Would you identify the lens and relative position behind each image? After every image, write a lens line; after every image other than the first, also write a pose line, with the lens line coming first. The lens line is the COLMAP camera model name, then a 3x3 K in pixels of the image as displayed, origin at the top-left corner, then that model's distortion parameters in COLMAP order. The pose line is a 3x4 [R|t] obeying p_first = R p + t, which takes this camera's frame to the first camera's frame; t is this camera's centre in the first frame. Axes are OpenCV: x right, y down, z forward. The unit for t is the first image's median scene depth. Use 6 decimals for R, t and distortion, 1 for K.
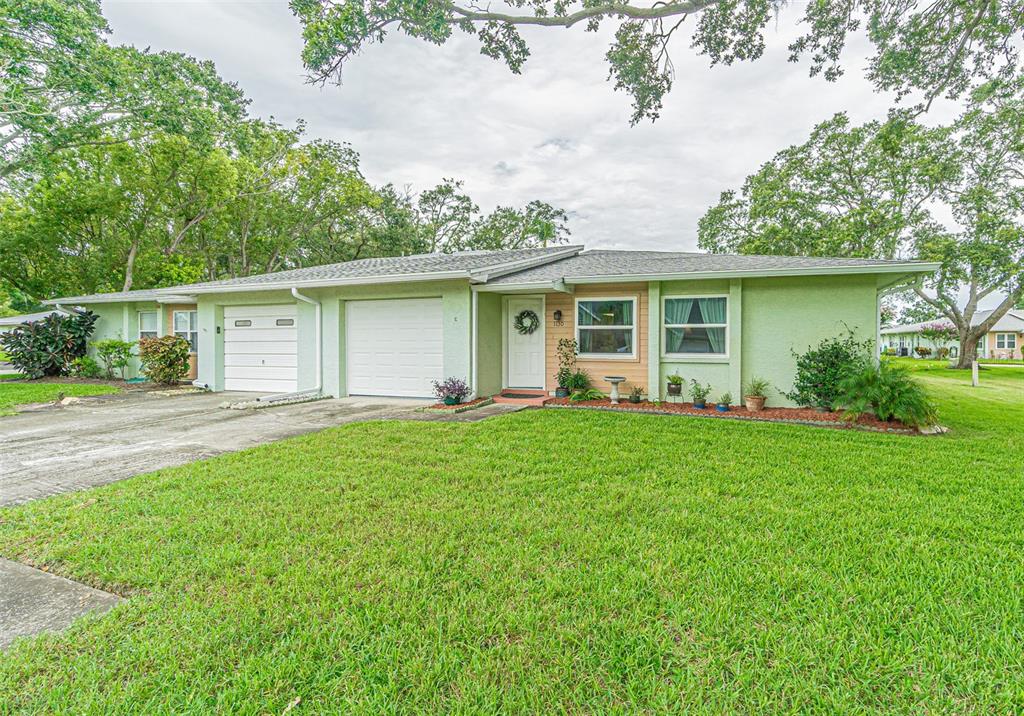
lens RADIAL K [[467.6, 0, 510.9], [0, 467.6, 359.8], [0, 0, 1]] dist [0.000654, 0.000111]
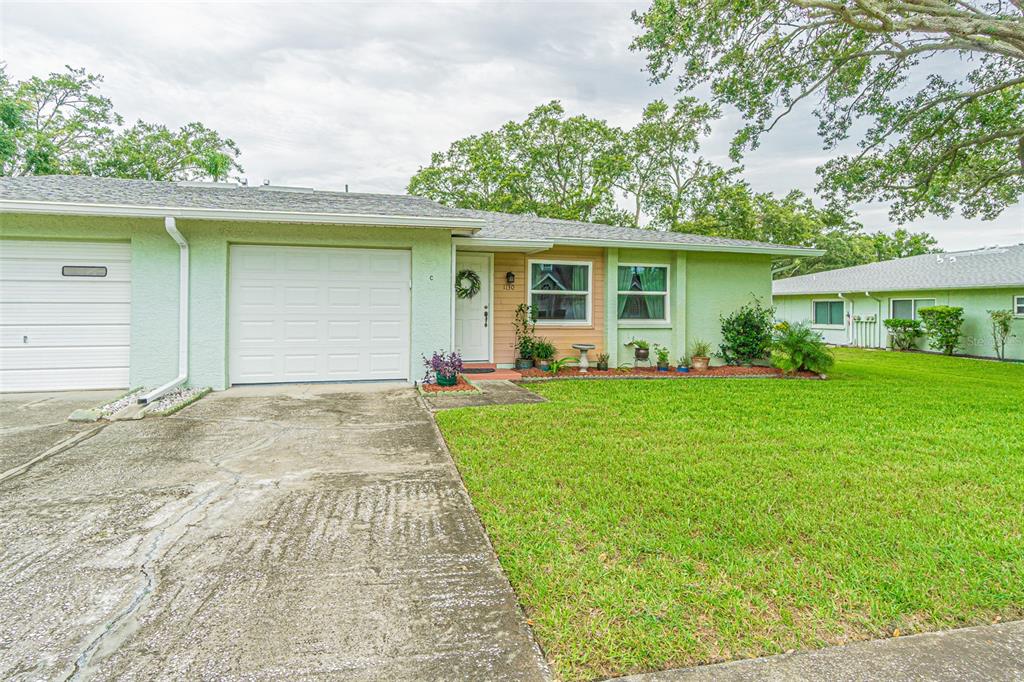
lens RADIAL K [[525.4, 0, 511.5], [0, 525.4, 332.4], [0, 0, 1]] dist [-0.010266, 0.000925]
pose [[0.832520, -0.018946, 0.553671, -0.481665], [0.014270, 0.999817, 0.012756, -0.003803], [-0.553811, -0.002719, 0.832638, 0.173090]]
